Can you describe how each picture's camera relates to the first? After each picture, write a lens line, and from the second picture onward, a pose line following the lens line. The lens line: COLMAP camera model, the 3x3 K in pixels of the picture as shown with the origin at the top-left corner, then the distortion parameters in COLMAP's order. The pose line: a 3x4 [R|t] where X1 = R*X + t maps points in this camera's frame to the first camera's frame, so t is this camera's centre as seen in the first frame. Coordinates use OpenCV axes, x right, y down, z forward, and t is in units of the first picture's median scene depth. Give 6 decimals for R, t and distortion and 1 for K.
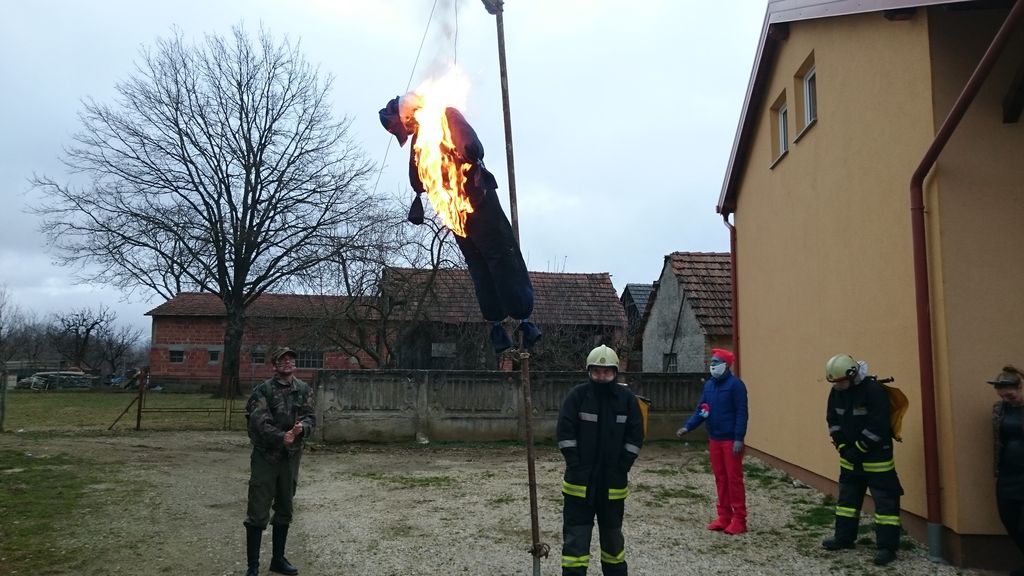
lens RADIAL K [[765.6, 0, 513.1], [0, 765.6, 288.7], [0, 0, 1]] dist [0.012740, 0.003852]
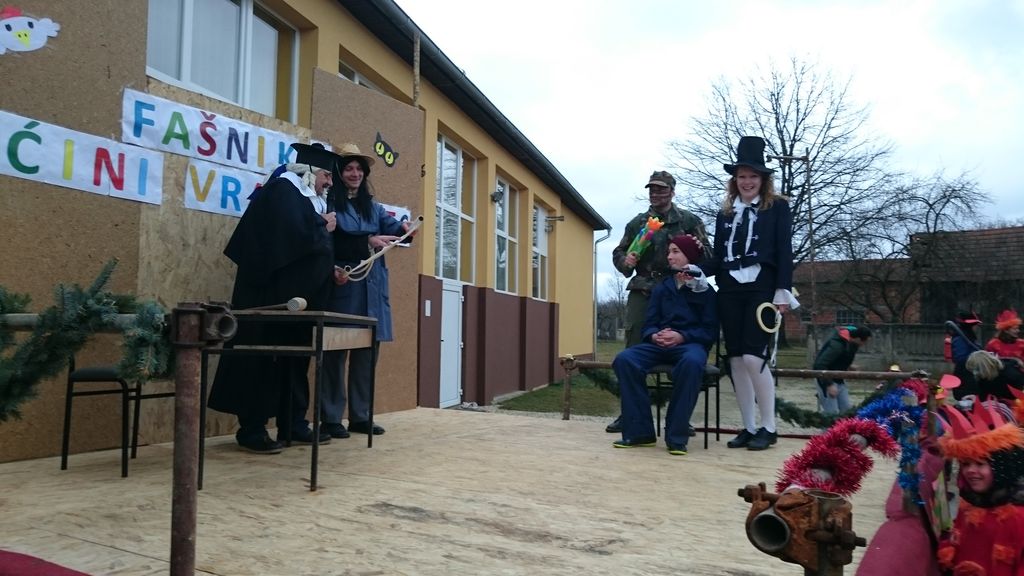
lens RADIAL K [[765.6, 0, 512.6], [0, 765.6, 286.9], [0, 0, 1]] dist [0.012740, 0.003852]
pose [[0.743159, -0.041442, -0.667831, 0.238590], [0.074327, 0.997016, 0.020840, -0.028902], [0.664974, -0.065125, 0.744021, -0.352787]]
